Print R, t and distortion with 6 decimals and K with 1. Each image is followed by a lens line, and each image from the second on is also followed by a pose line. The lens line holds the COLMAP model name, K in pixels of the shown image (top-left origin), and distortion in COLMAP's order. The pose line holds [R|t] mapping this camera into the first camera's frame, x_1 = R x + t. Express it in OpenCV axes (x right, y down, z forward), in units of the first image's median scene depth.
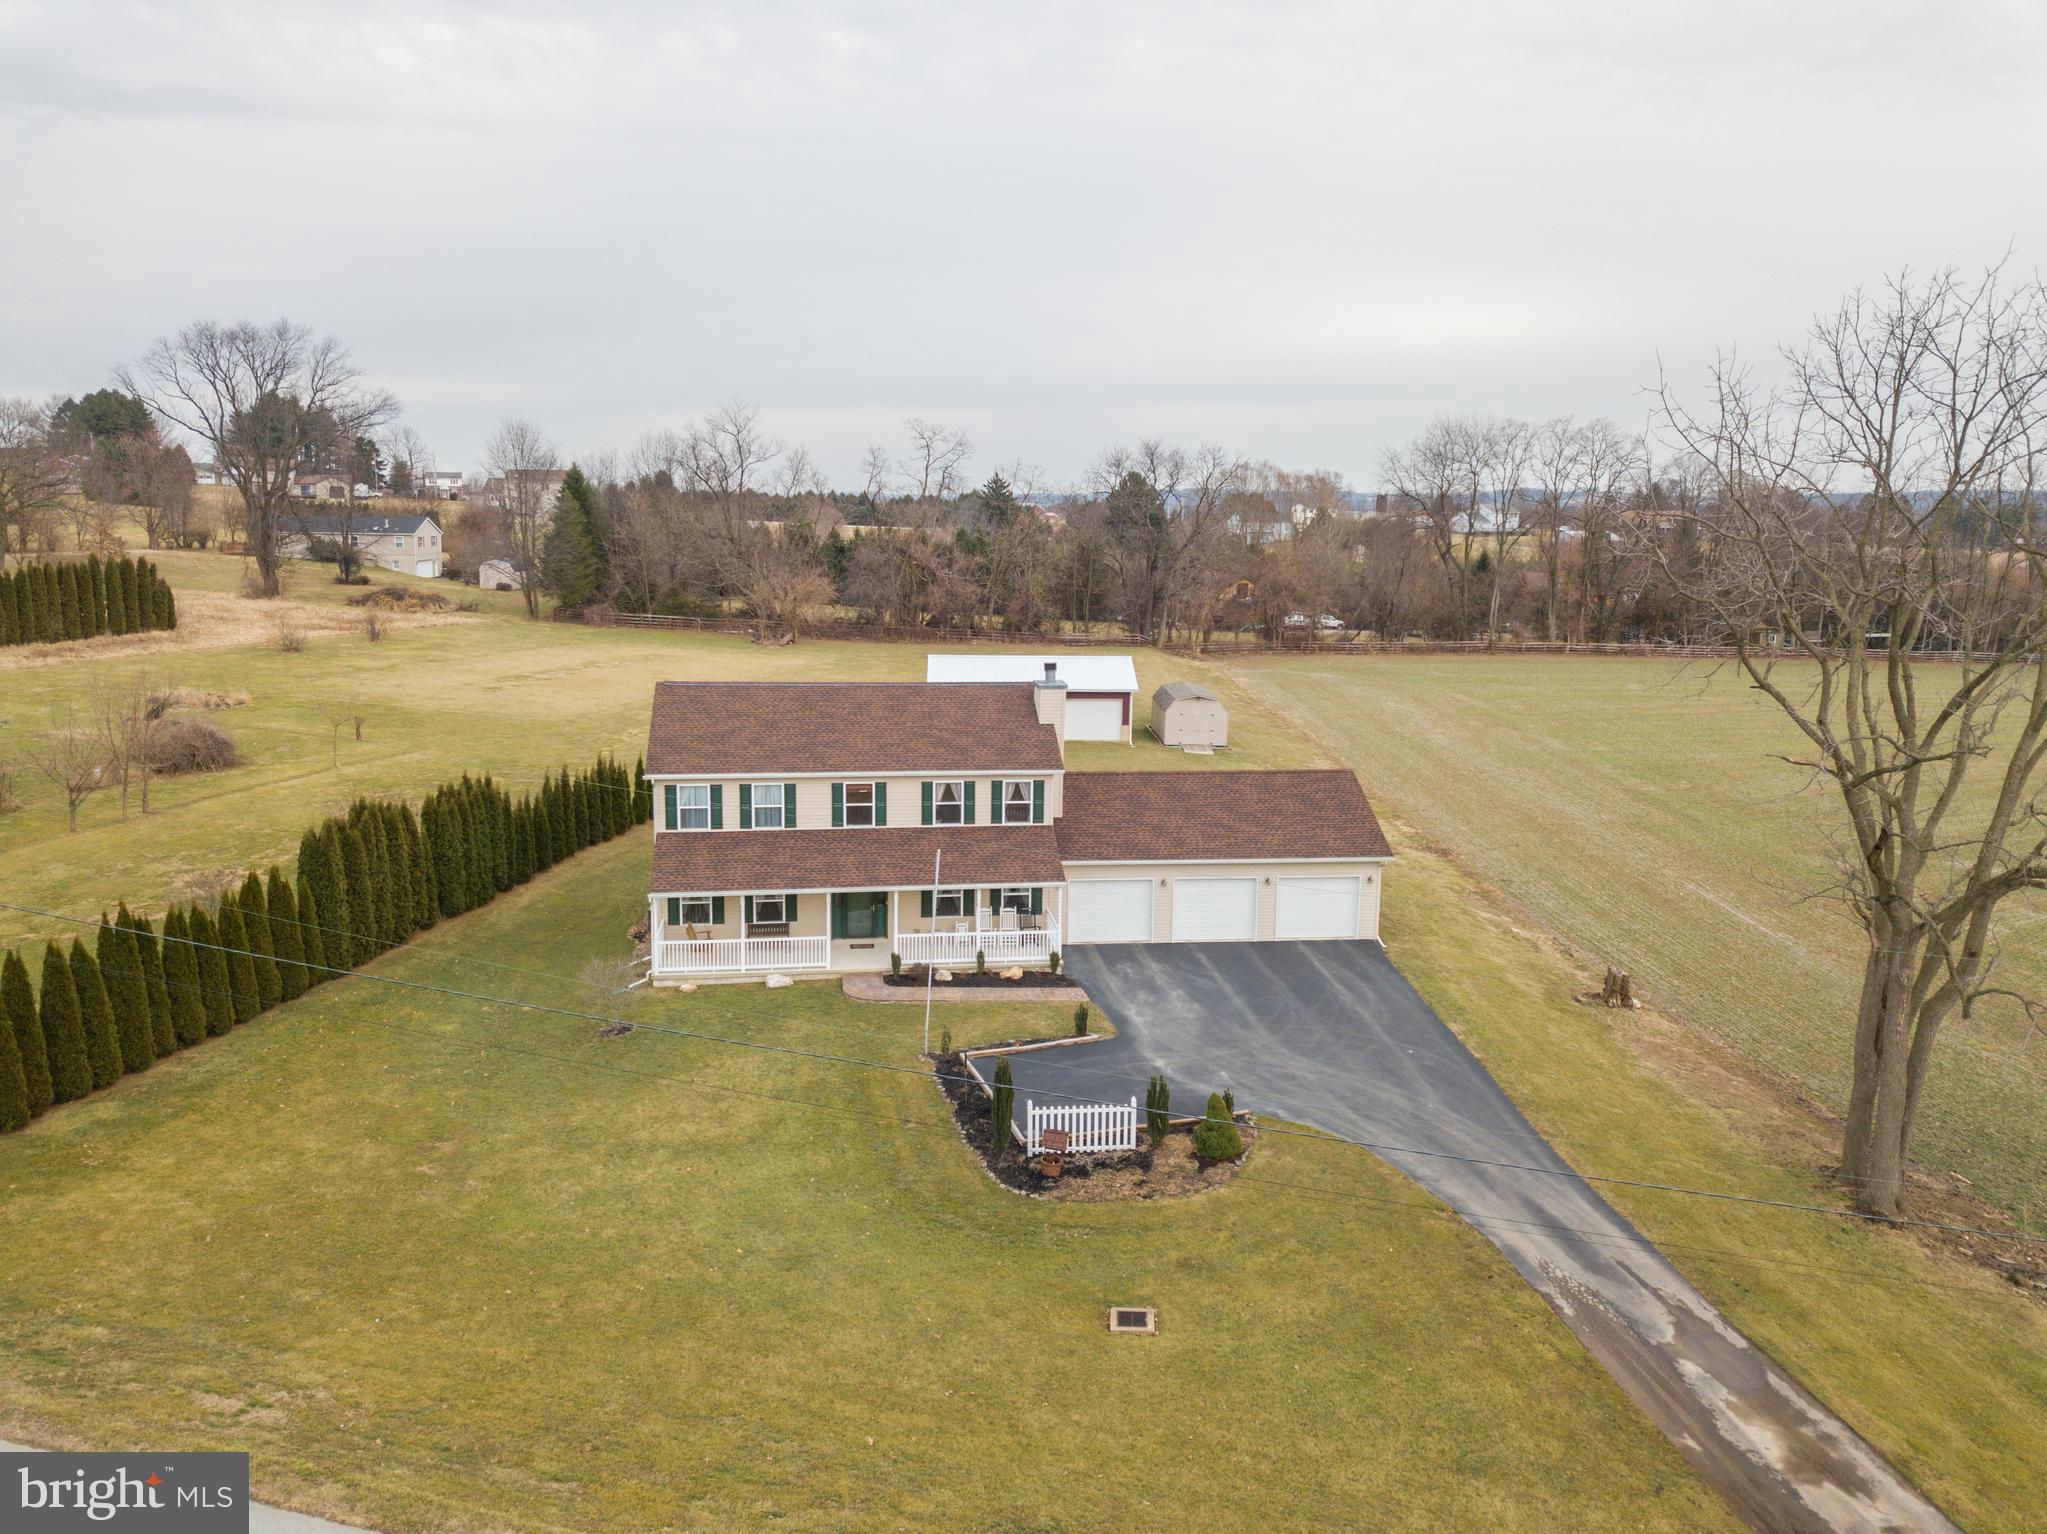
lens RADIAL K [[1556.5, 0, 1018.5], [0, 1556.5, 752.8], [0, 0, 1]] dist [0.014843, -0.007595]
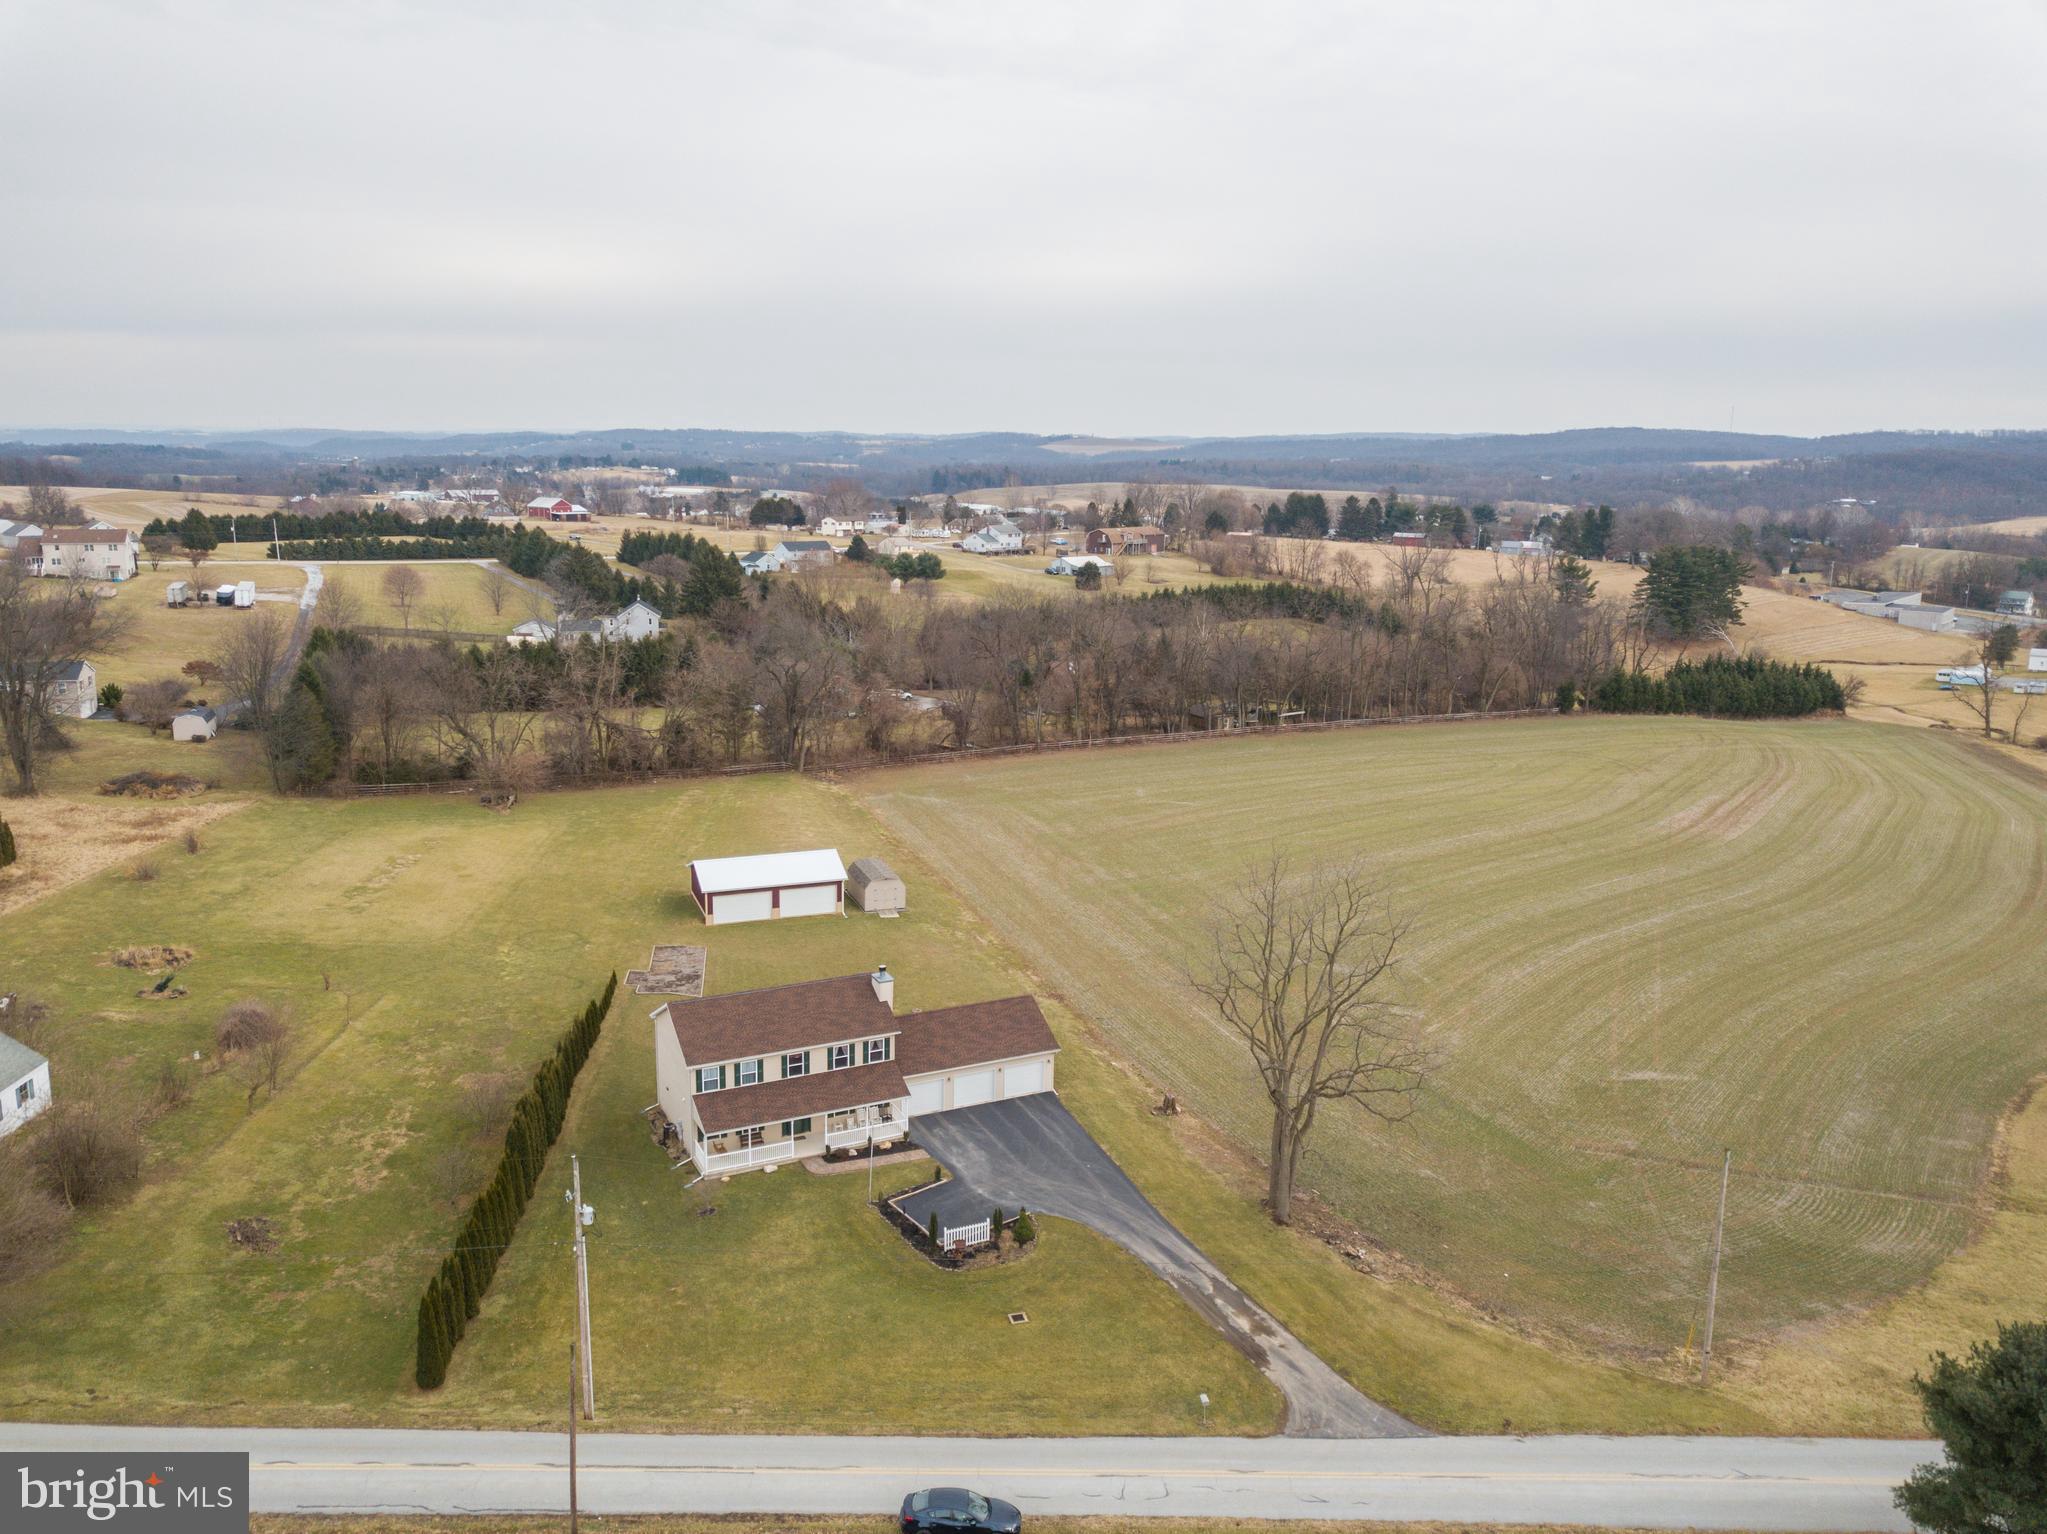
lens RADIAL K [[1543.4, 0, 1016.6], [0, 1543.4, 769.2], [0, 0, 1]] dist [0.015086, -0.007661]
pose [[0.950137, -0.064903, 0.305003, -0.412070], [0.050104, 0.997167, 0.056111, -0.431643], [-0.307781, -0.038031, 0.950697, -0.877261]]
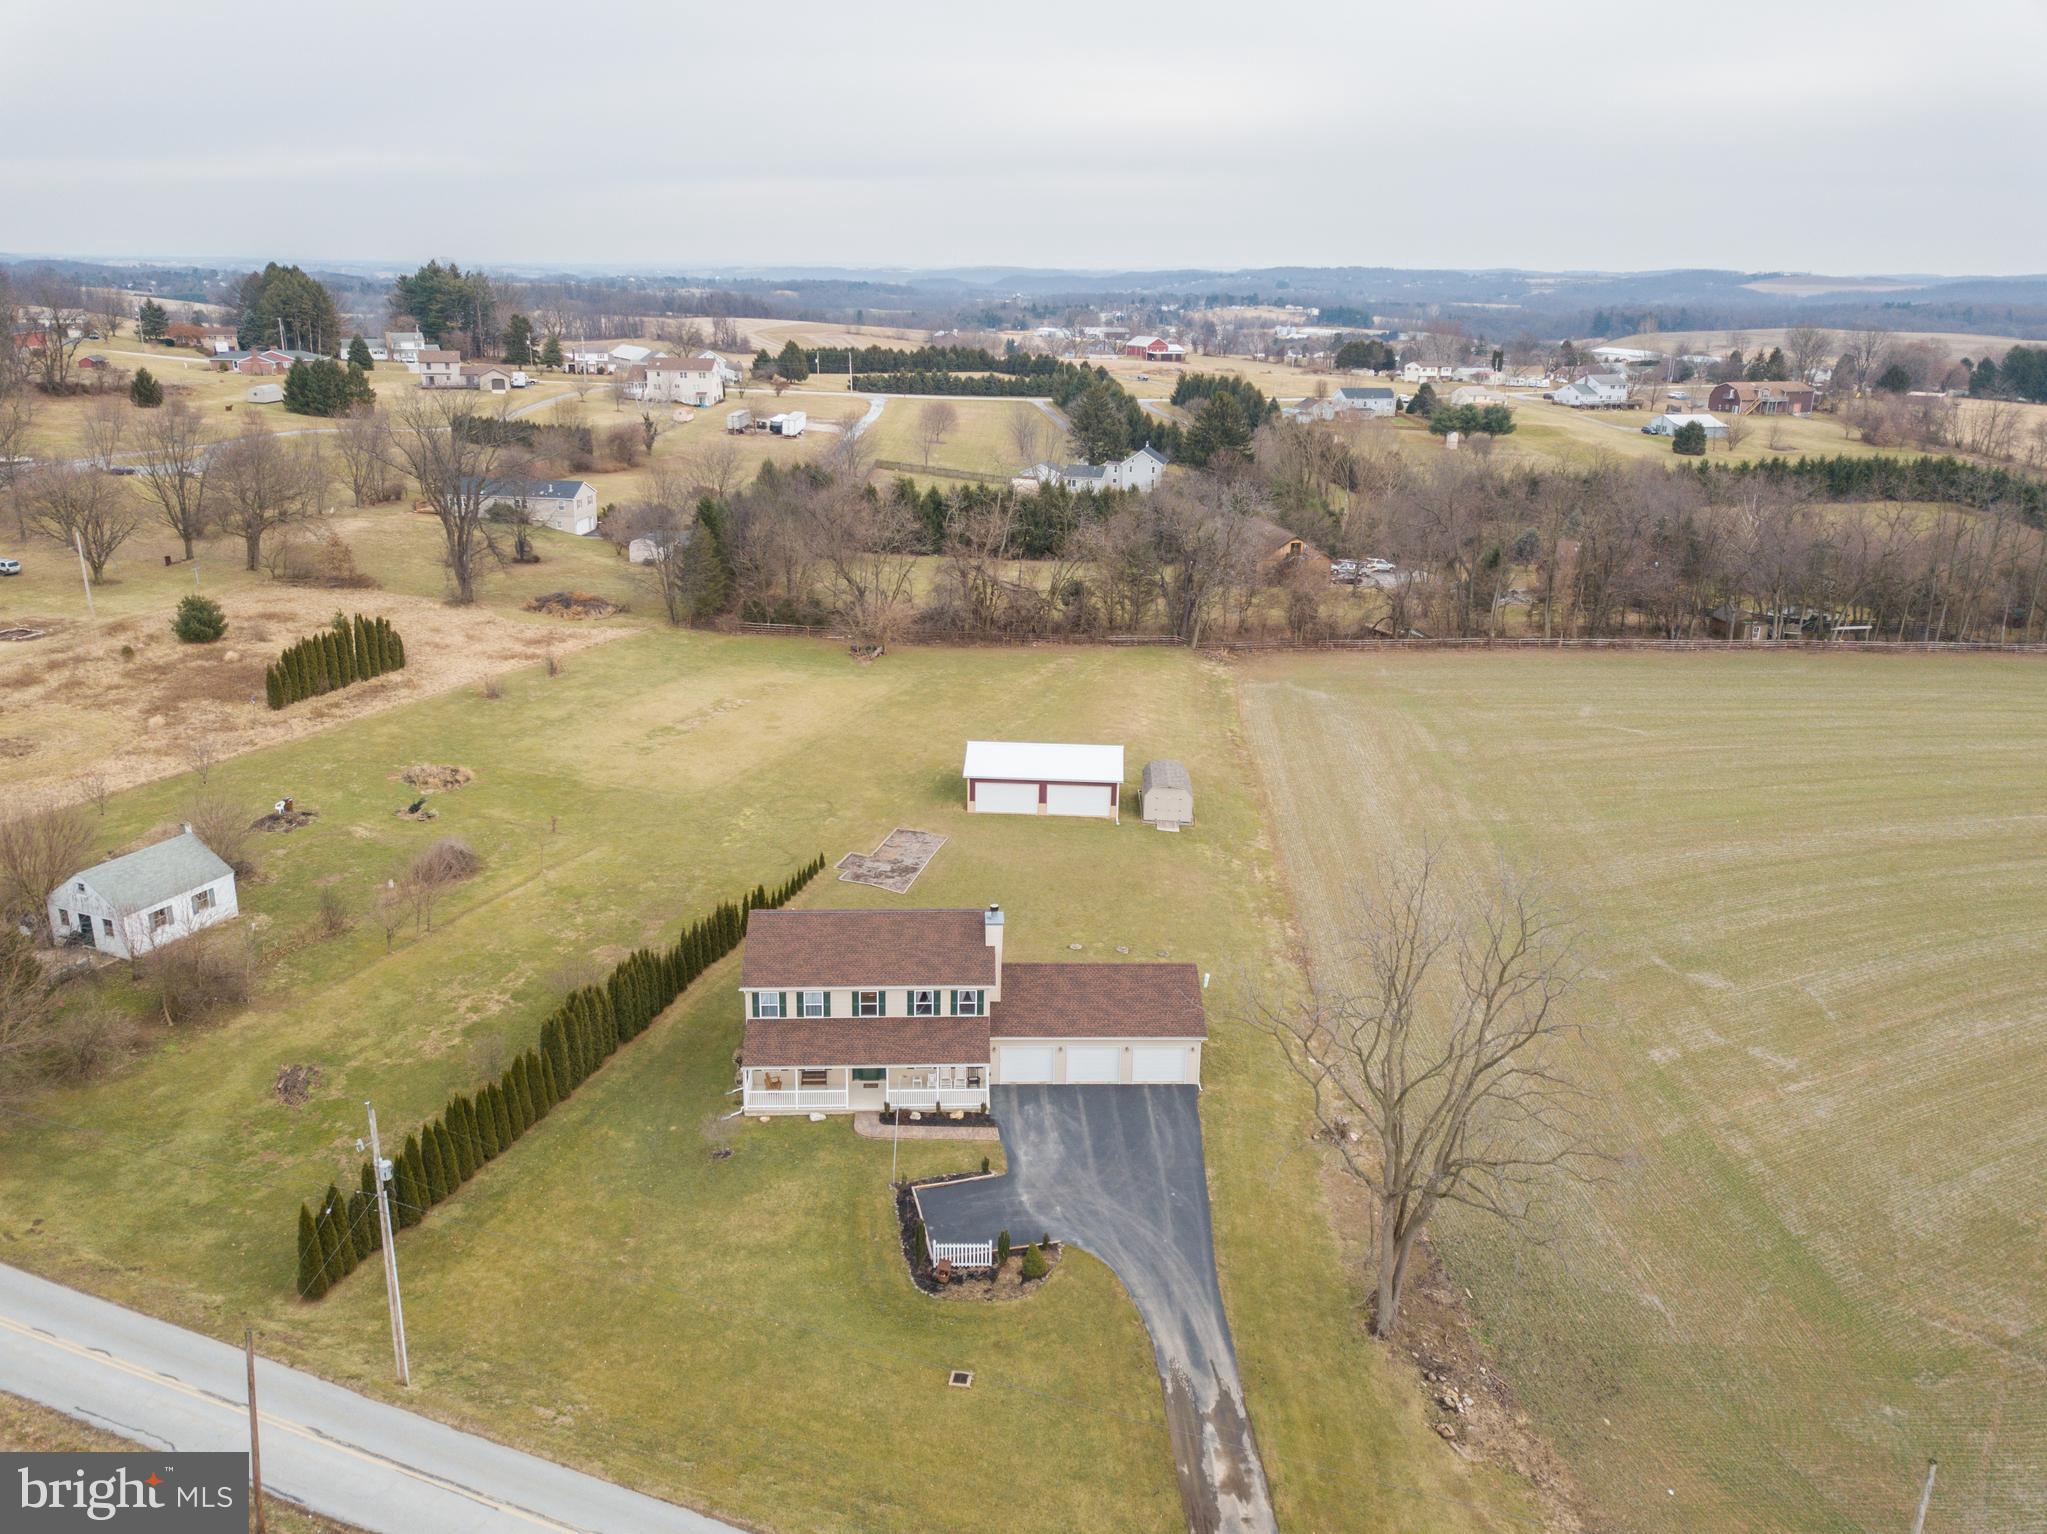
lens RADIAL K [[1543.4, 0, 1016.6], [0, 1543.4, 769.2], [0, 0, 1]] dist [0.015086, -0.007661]
pose [[0.995989, 0.031367, -0.083802, 0.187856], [-0.018798, 0.988993, 0.146766, -0.471639], [0.087483, -0.144602, 0.985615, -0.572699]]
